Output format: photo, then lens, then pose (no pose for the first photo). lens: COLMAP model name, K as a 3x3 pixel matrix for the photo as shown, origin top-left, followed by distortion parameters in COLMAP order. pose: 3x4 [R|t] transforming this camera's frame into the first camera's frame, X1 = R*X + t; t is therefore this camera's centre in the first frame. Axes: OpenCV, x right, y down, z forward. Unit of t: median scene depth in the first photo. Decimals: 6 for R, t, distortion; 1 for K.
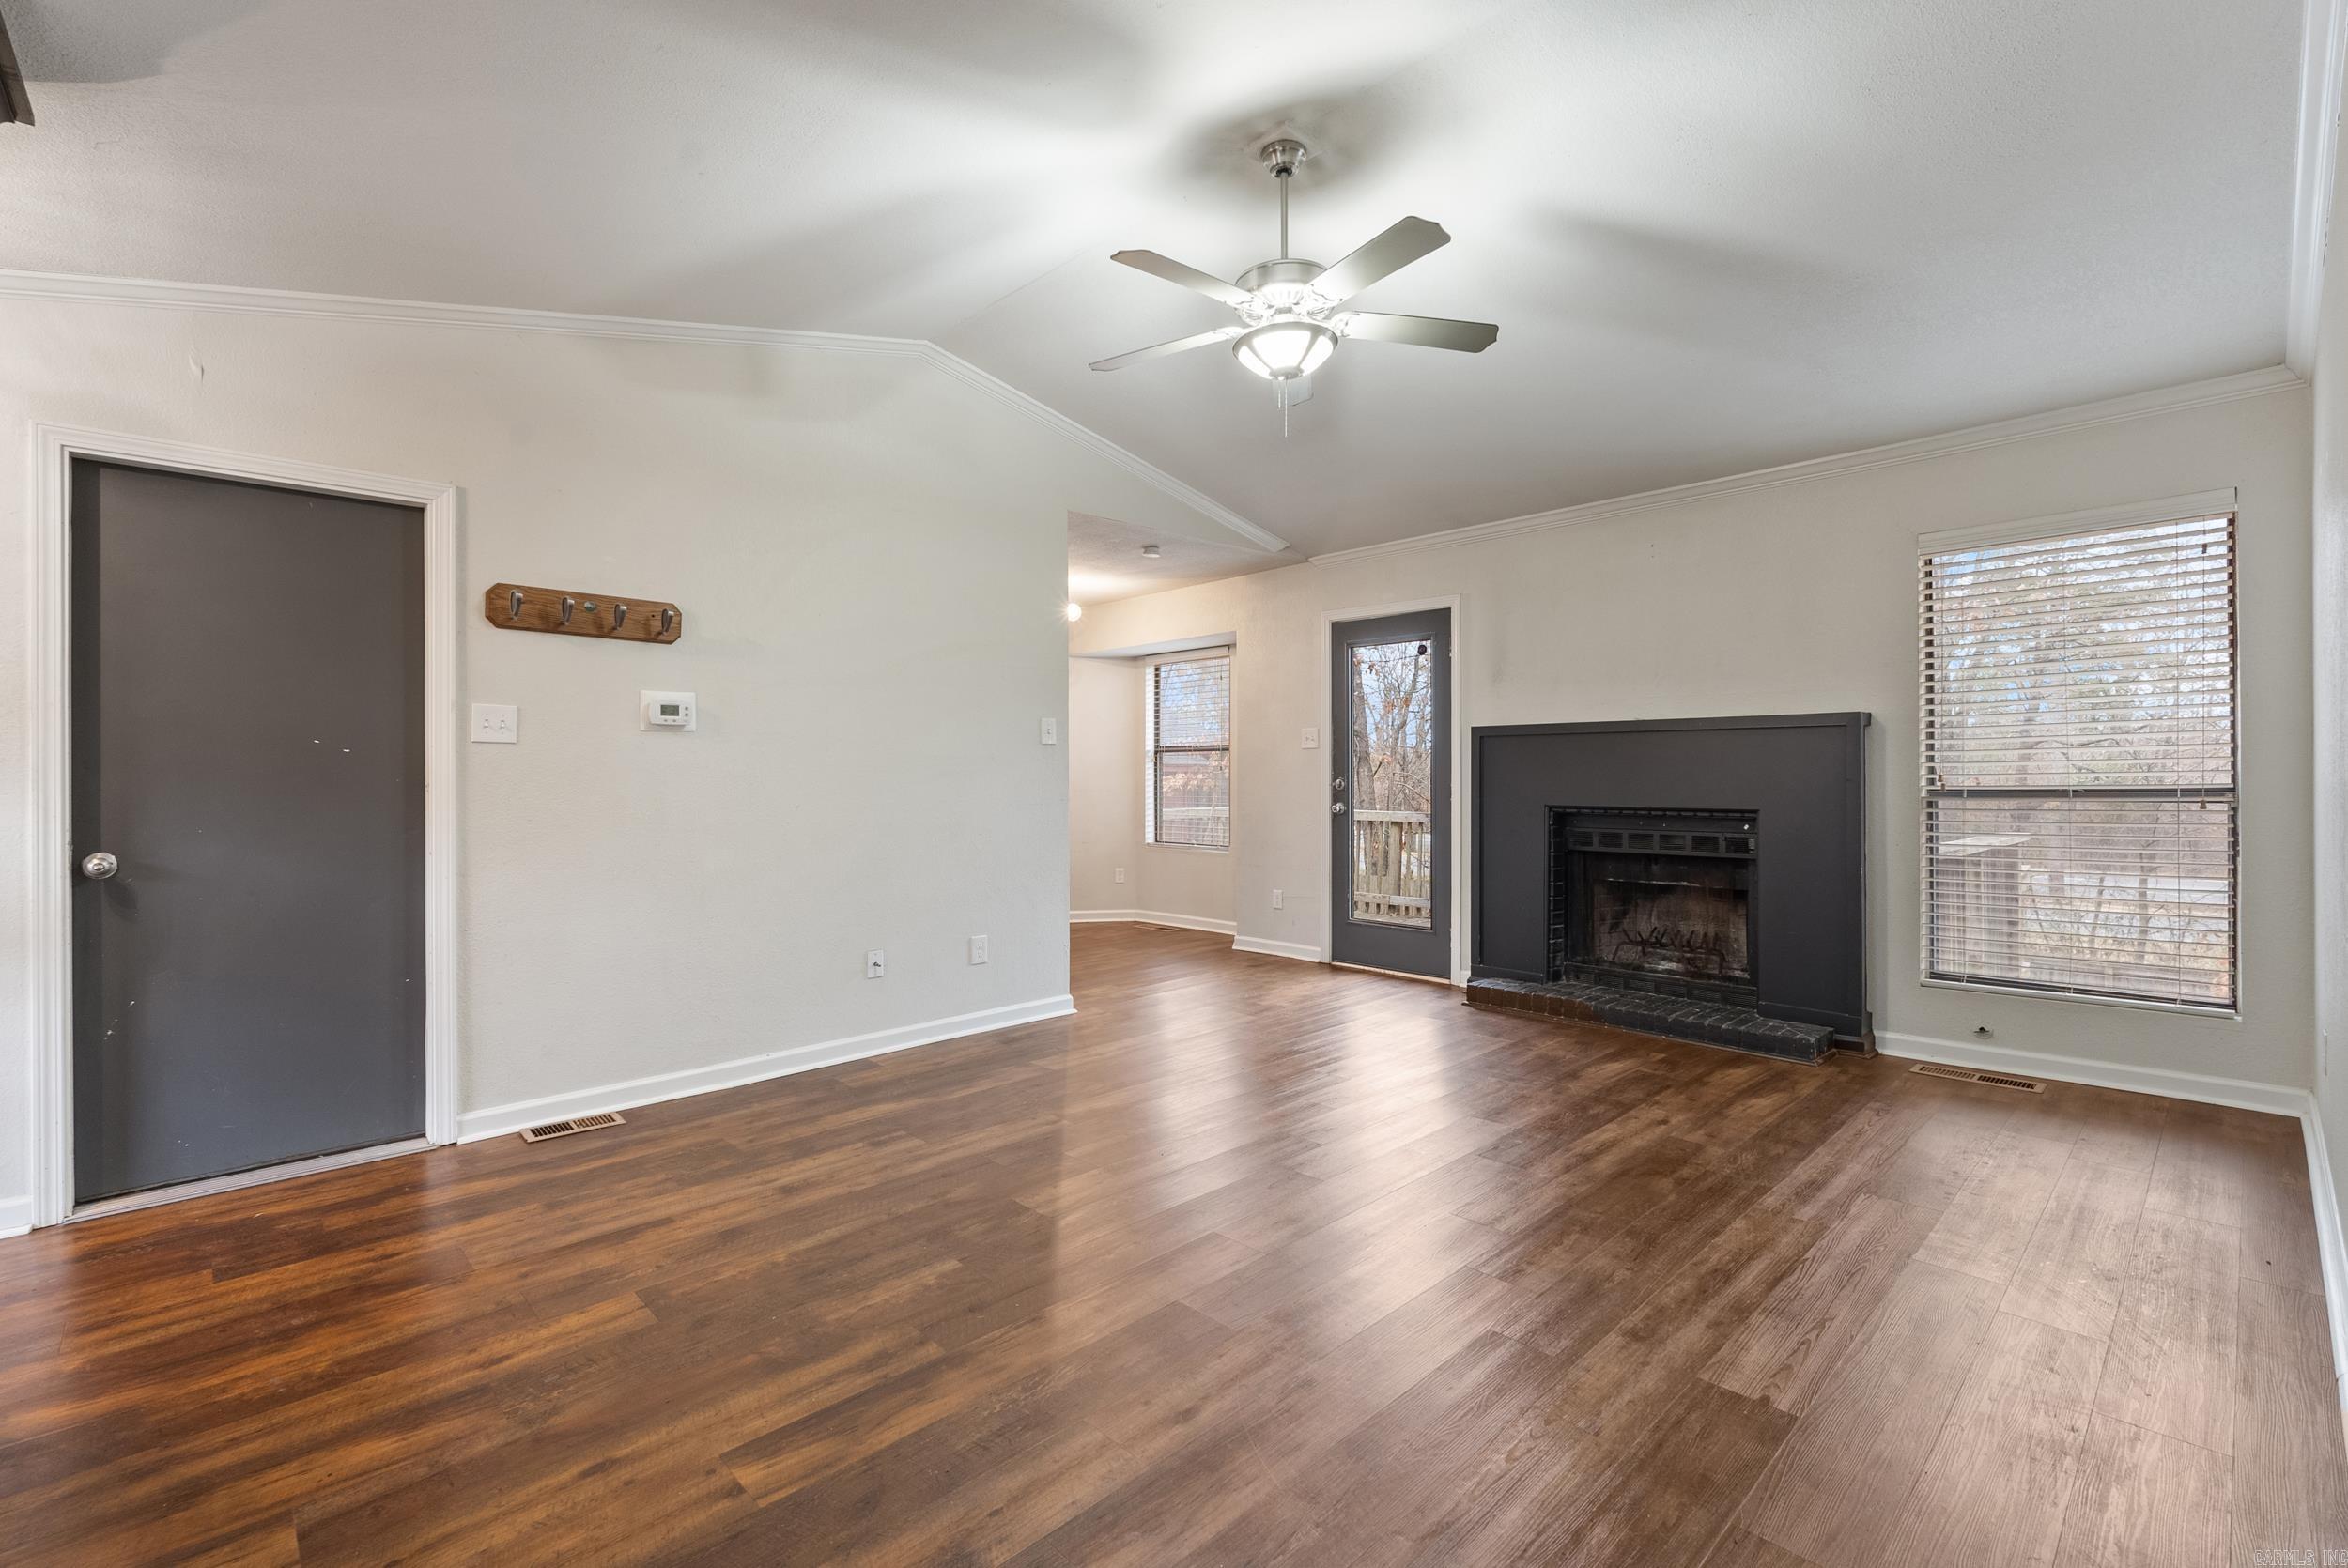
lens RADIAL K [[1036.7, 0, 1174.0], [0, 1036.7, 784.0], [0, 0, 1]] dist [-0.003598, 0.000079]
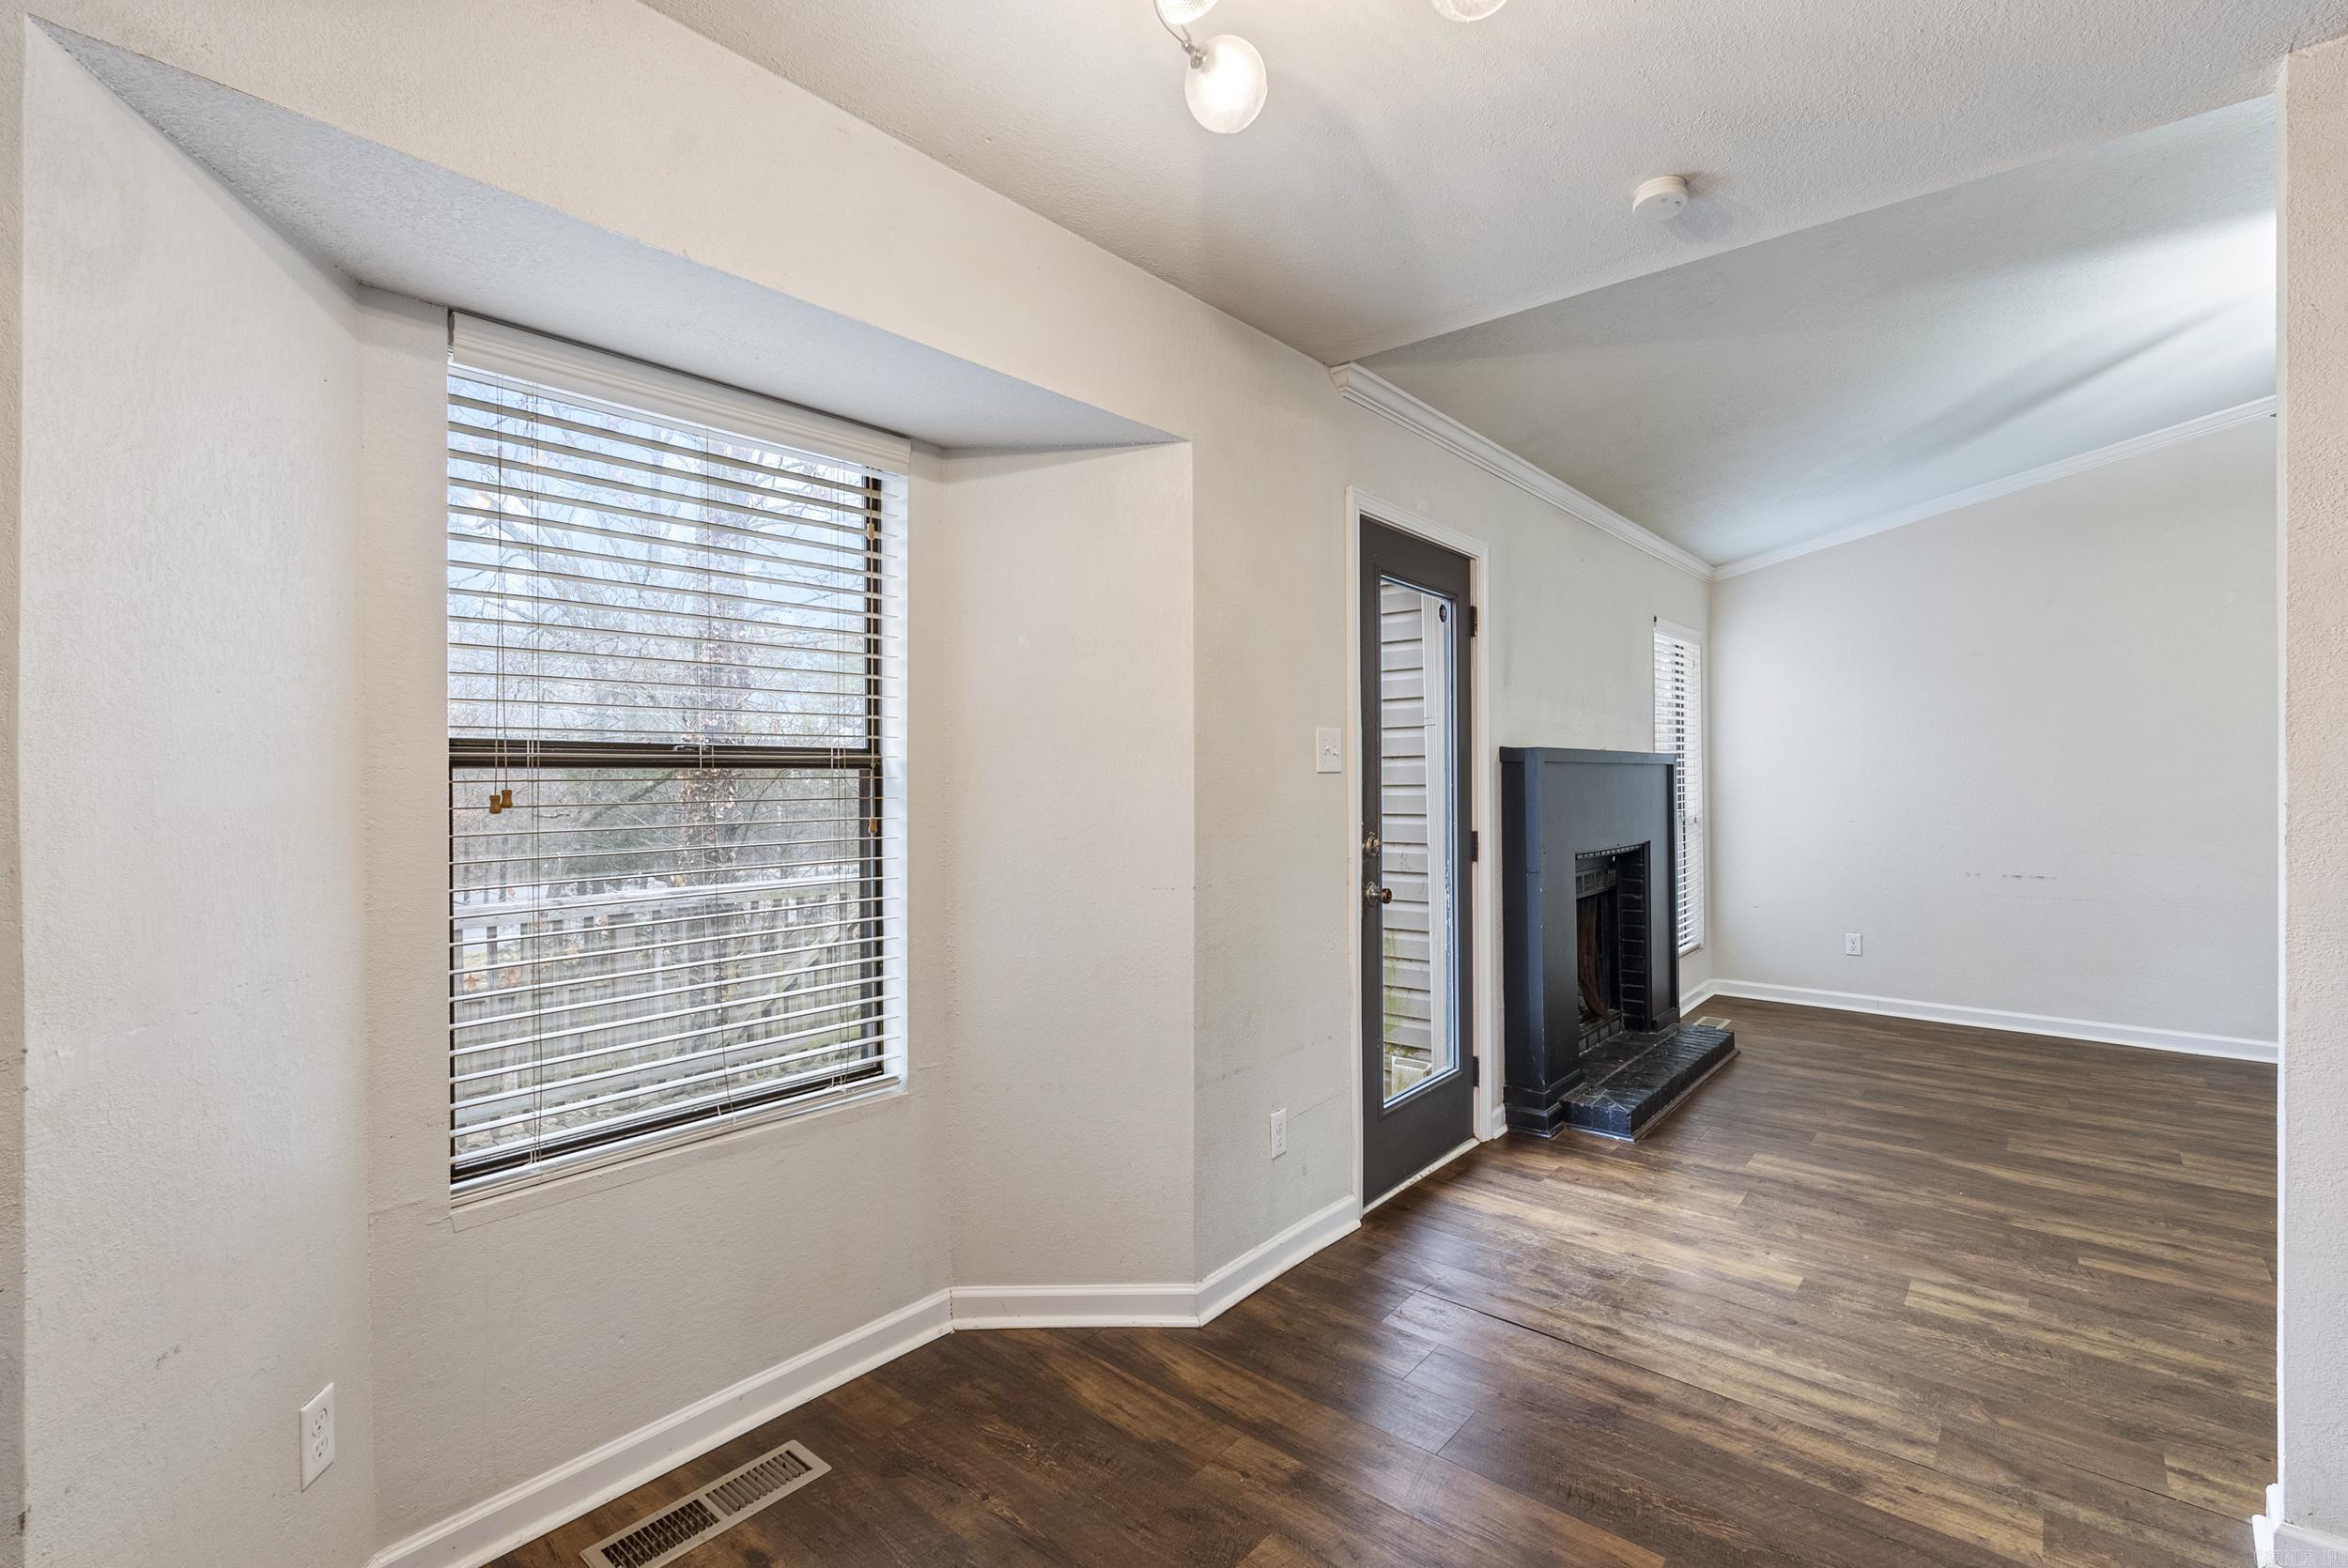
lens RADIAL K [[1050.3, 0, 1174.0], [0, 1050.3, 784.0], [0, 0, 1]] dist [-0.002313, -0.000635]
pose [[-0.107614, 0.002336, 0.994190, -0.439361], [0.019035, 0.999819, -0.000288, -0.041069], [-0.994011, 0.018893, -0.107639, 1.513141]]
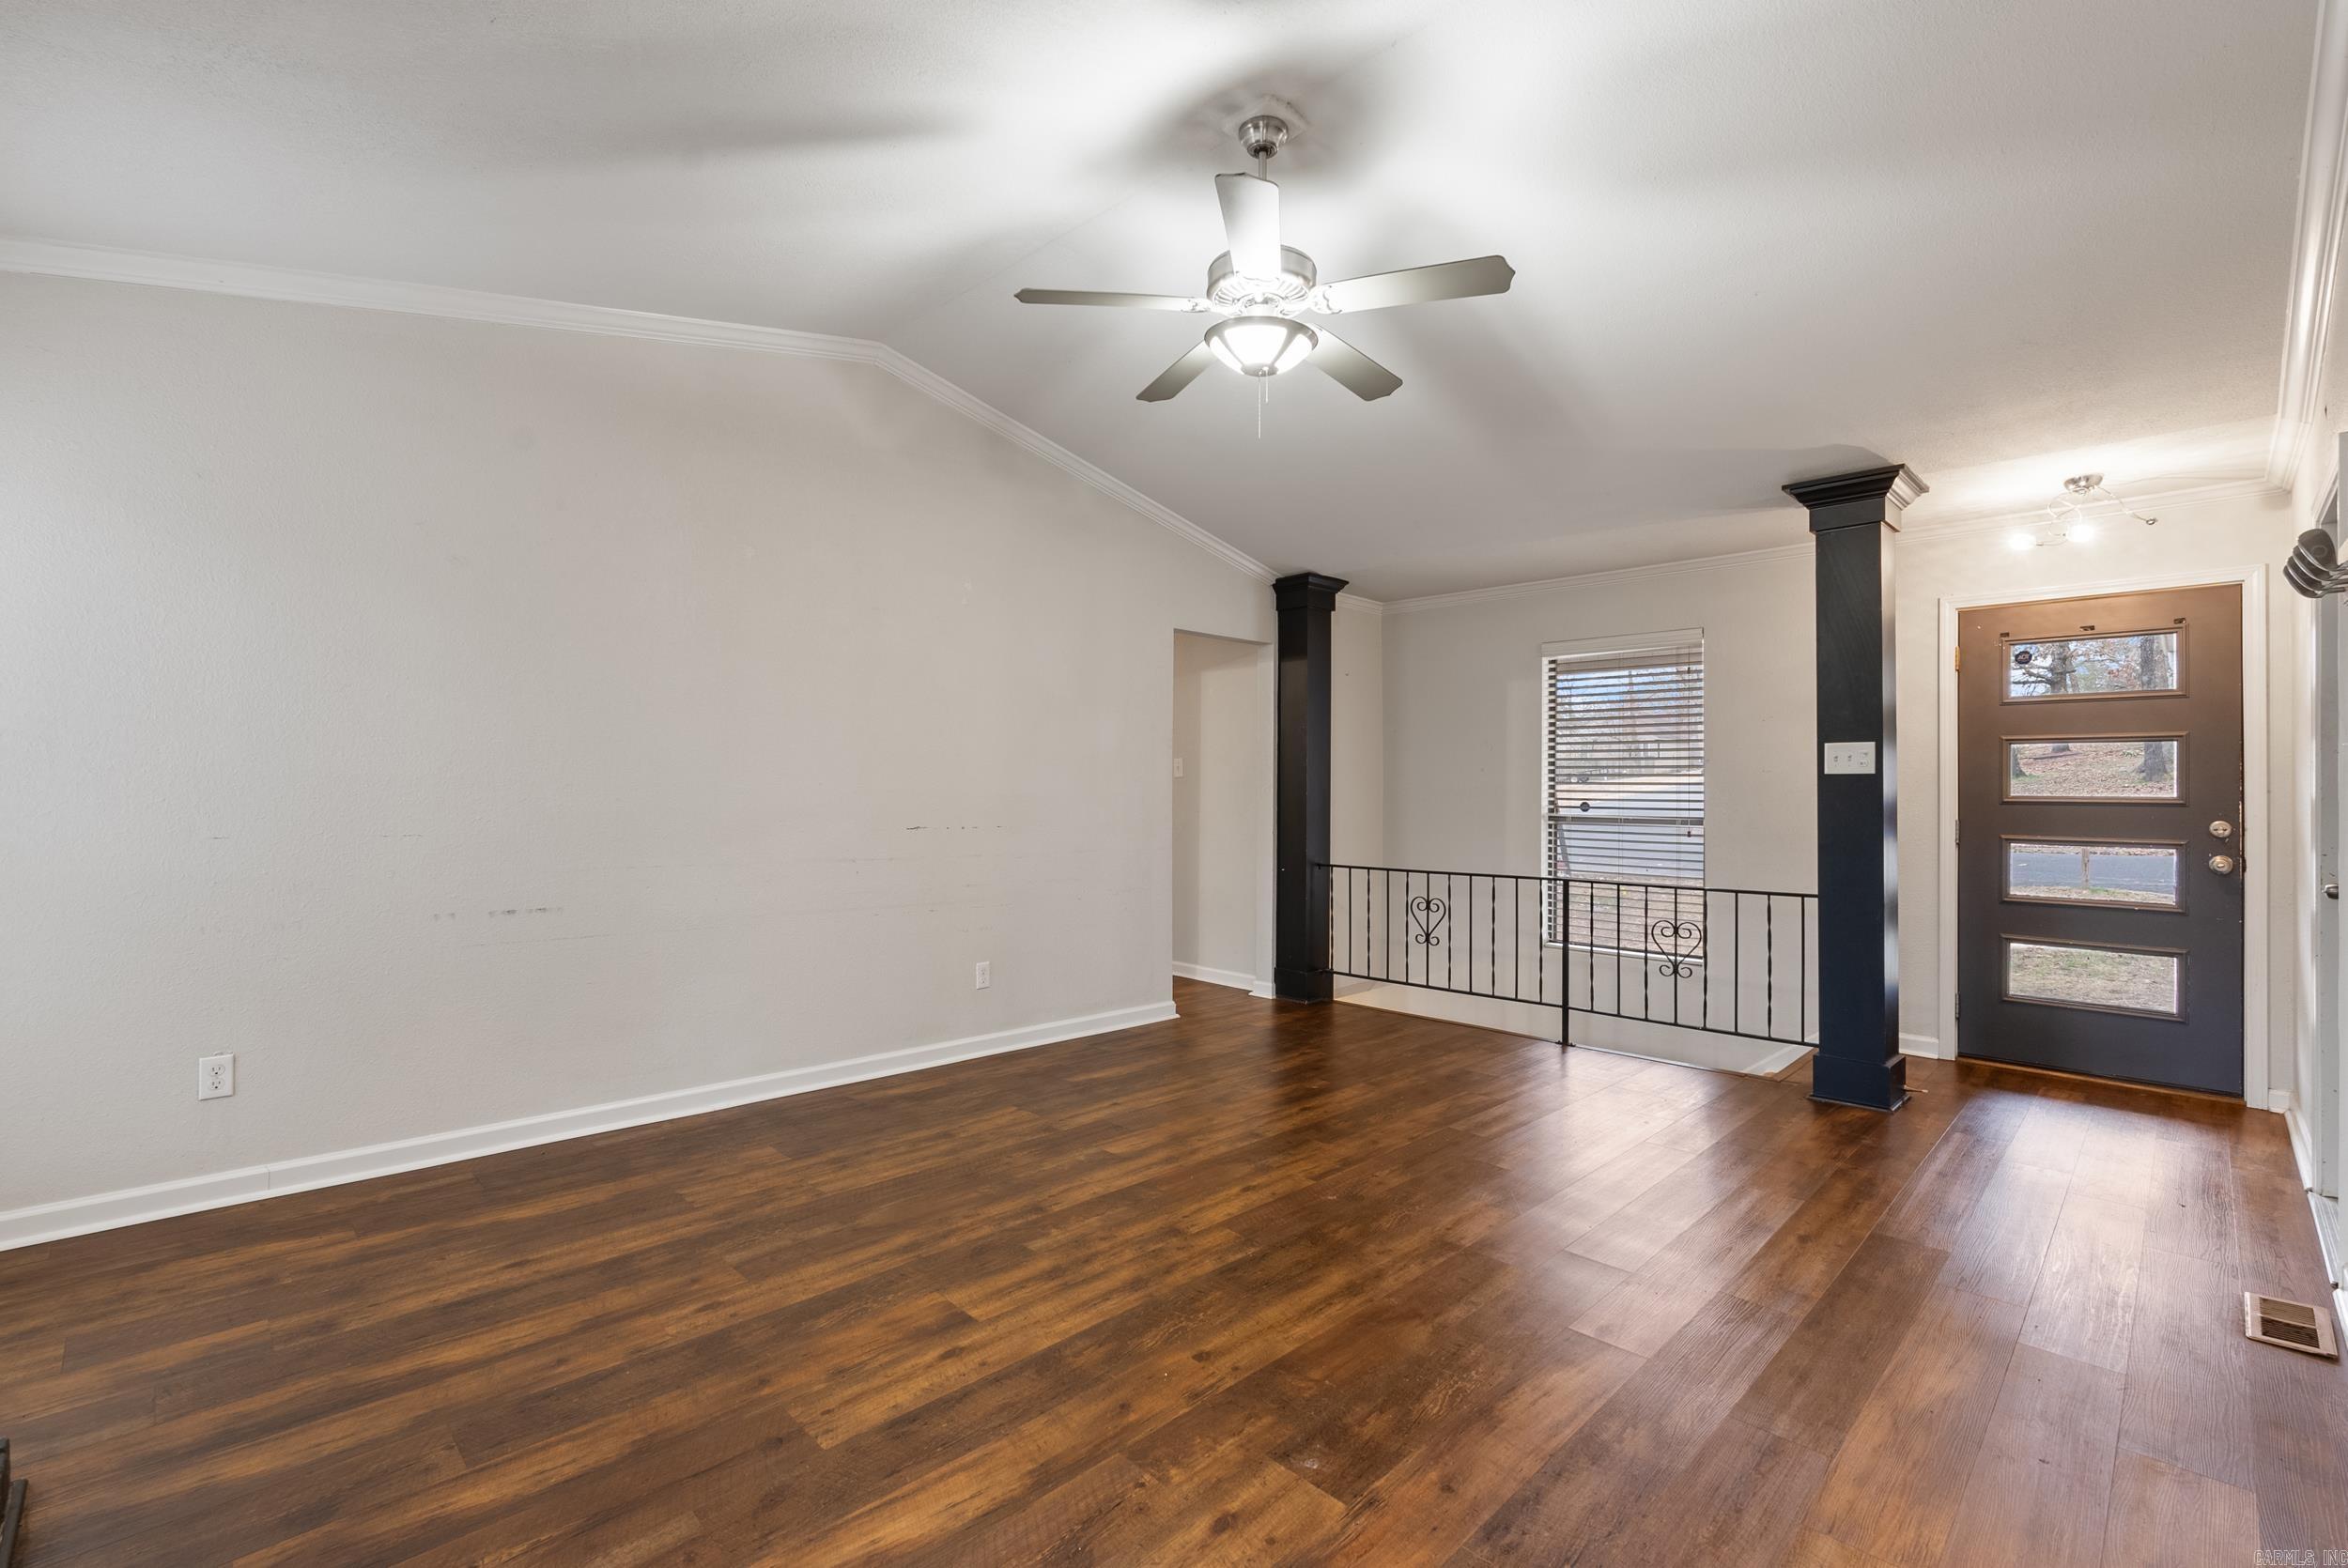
lens RADIAL K [[1028.4, 0, 1180.7], [0, 1028.4, 781.1], [0, 0, 1]] dist [-0.002127, -0.000189]
pose [[-0.999511, -0.004263, -0.030979, 0.131267], [-0.004262, 0.999991, -0.000082, -0.018522], [0.030979, 0.000050, -0.999520, 1.229517]]
